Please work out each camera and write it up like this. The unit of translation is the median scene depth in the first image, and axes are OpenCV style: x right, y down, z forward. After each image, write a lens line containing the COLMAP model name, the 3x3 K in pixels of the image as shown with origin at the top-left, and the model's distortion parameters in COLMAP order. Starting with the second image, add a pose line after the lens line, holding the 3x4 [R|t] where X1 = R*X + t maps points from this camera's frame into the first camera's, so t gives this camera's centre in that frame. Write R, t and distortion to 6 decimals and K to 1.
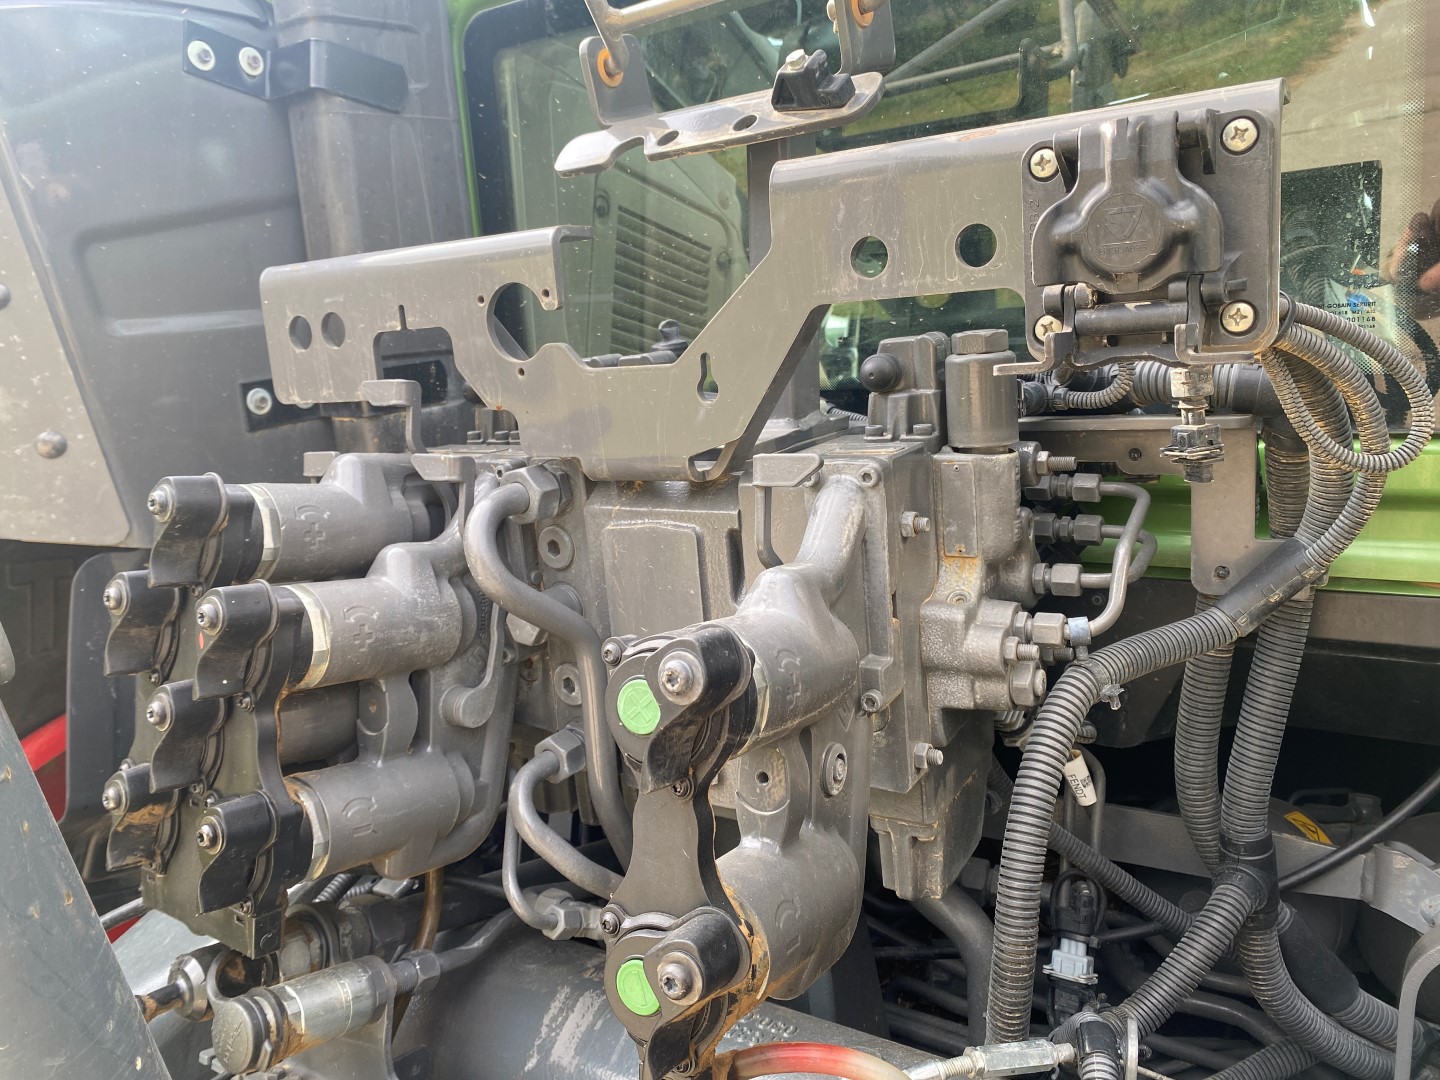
lens RADIAL K [[1111.5, 0, 710.0], [0, 1111.5, 534.4], [0, 0, 1]] dist [0.074118, -0.100456]
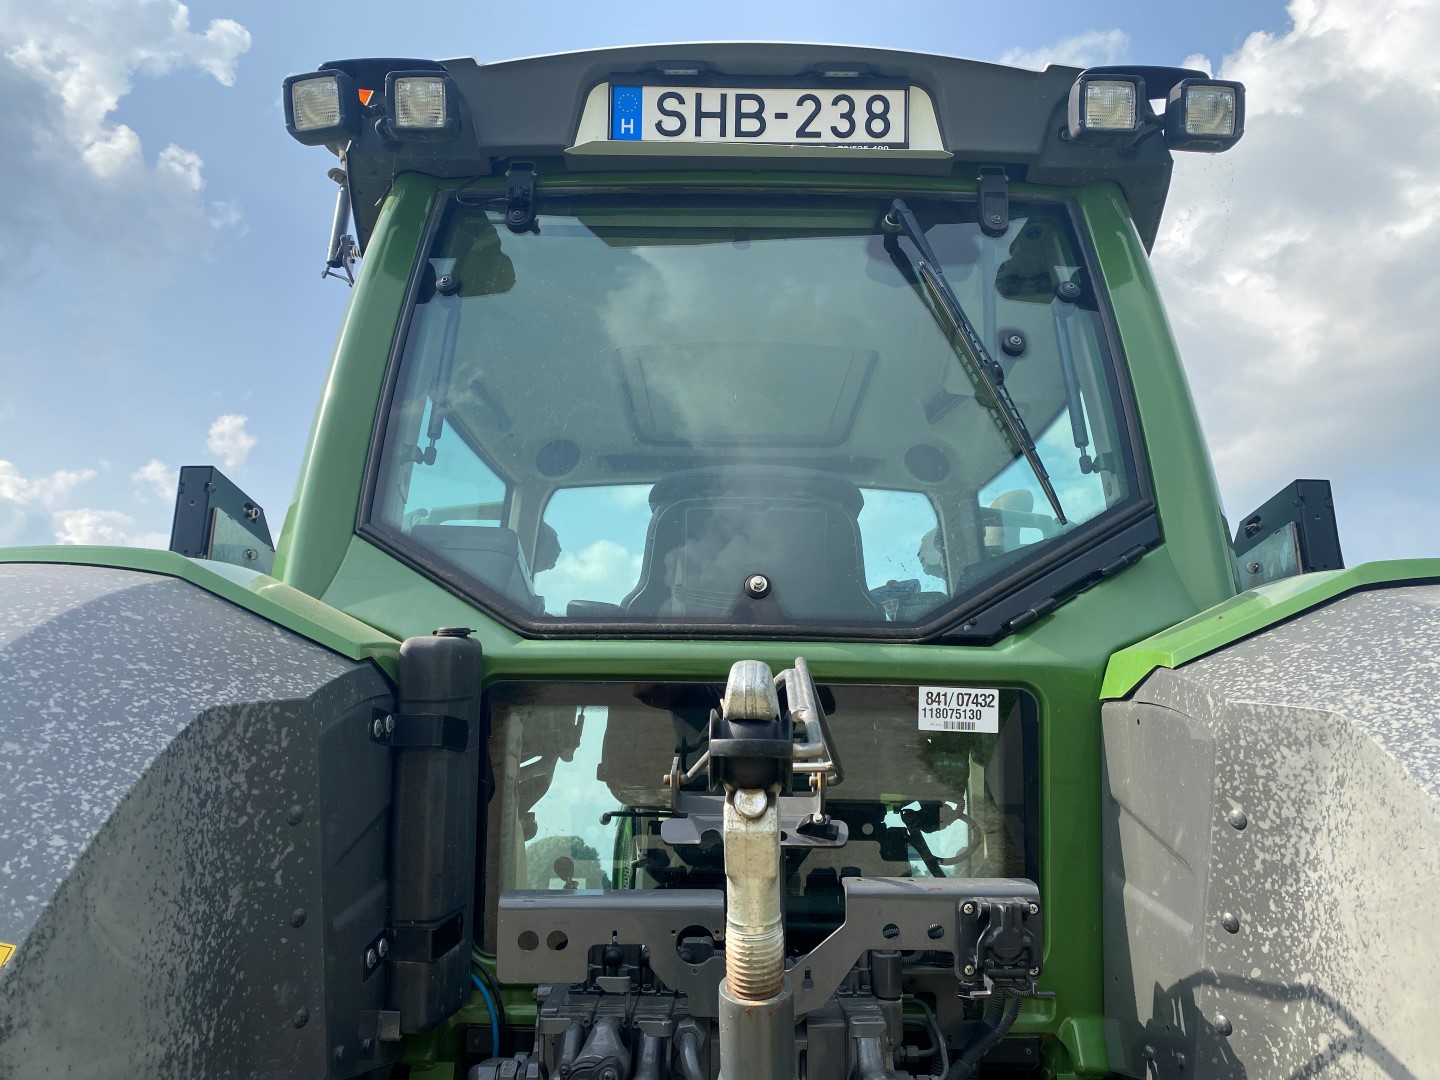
lens RADIAL K [[1111.5, 0, 710.0], [0, 1111.5, 534.4], [0, 0, 1]] dist [0.074118, -0.100456]
pose [[0.844199, 0.121746, 0.522020, -1.397352], [0.035506, 0.959026, -0.281083, -0.360516], [-0.534852, 0.255825, 0.805287, -0.869862]]
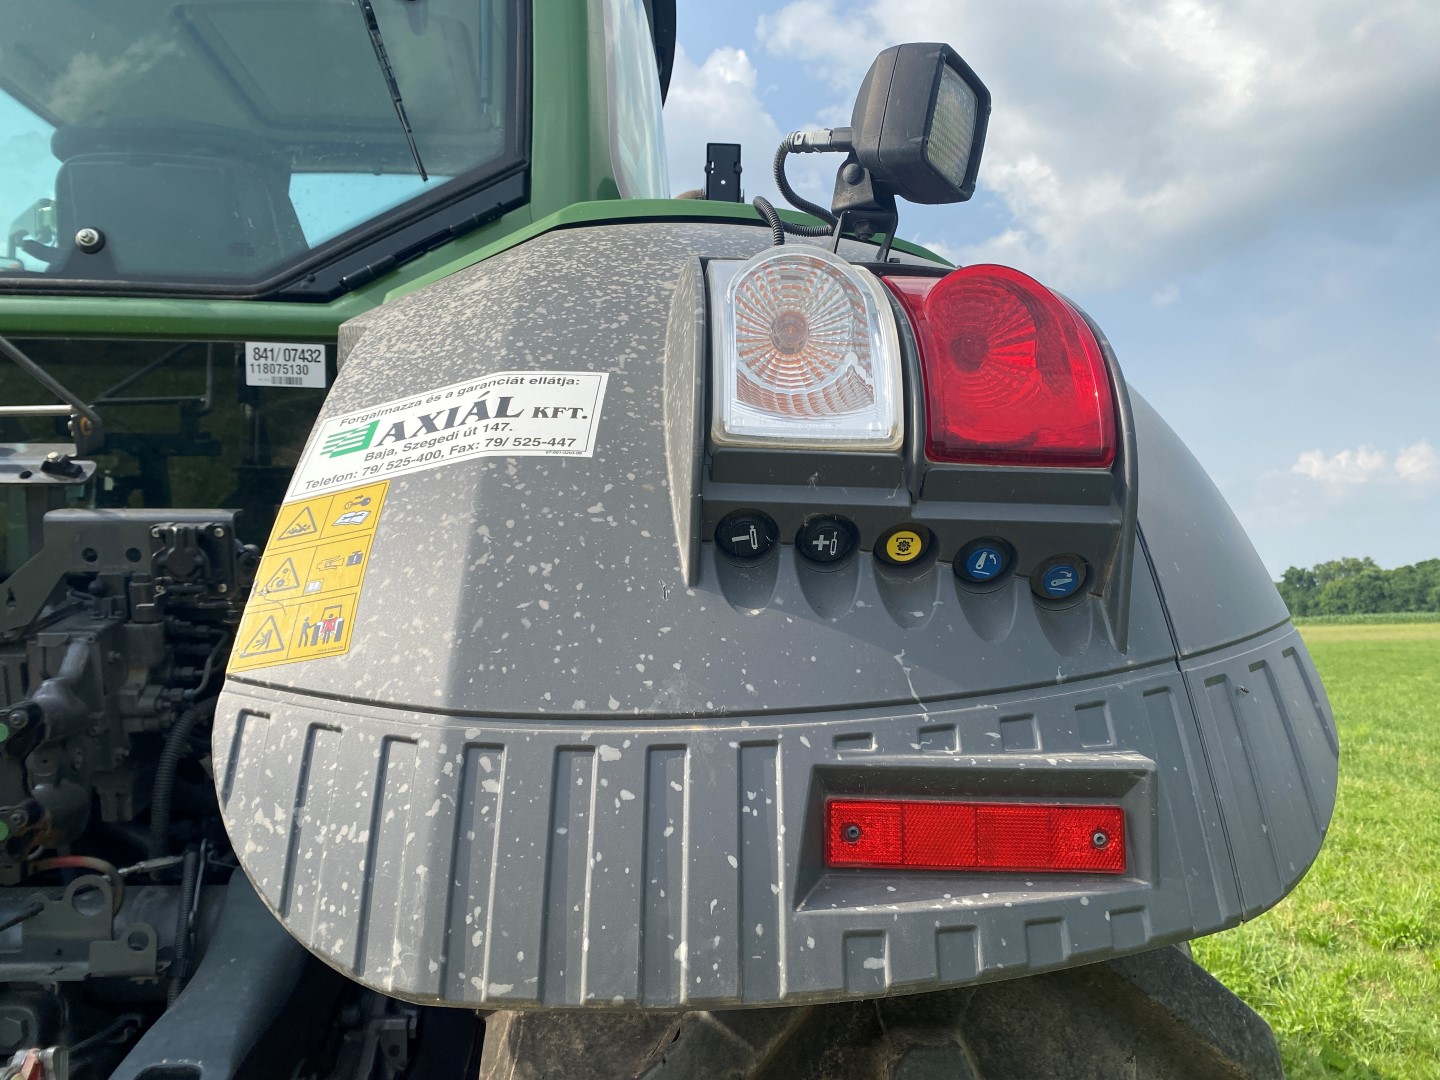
lens RADIAL K [[1111.5, 0, 710.0], [0, 1111.5, 534.4], [0, 0, 1]] dist [0.074118, -0.100456]
pose [[0.812192, -0.004564, 0.583372, -0.186181], [0.044216, 0.997575, -0.053754, -0.082621], [-0.581712, 0.069453, 0.810424, -1.716840]]
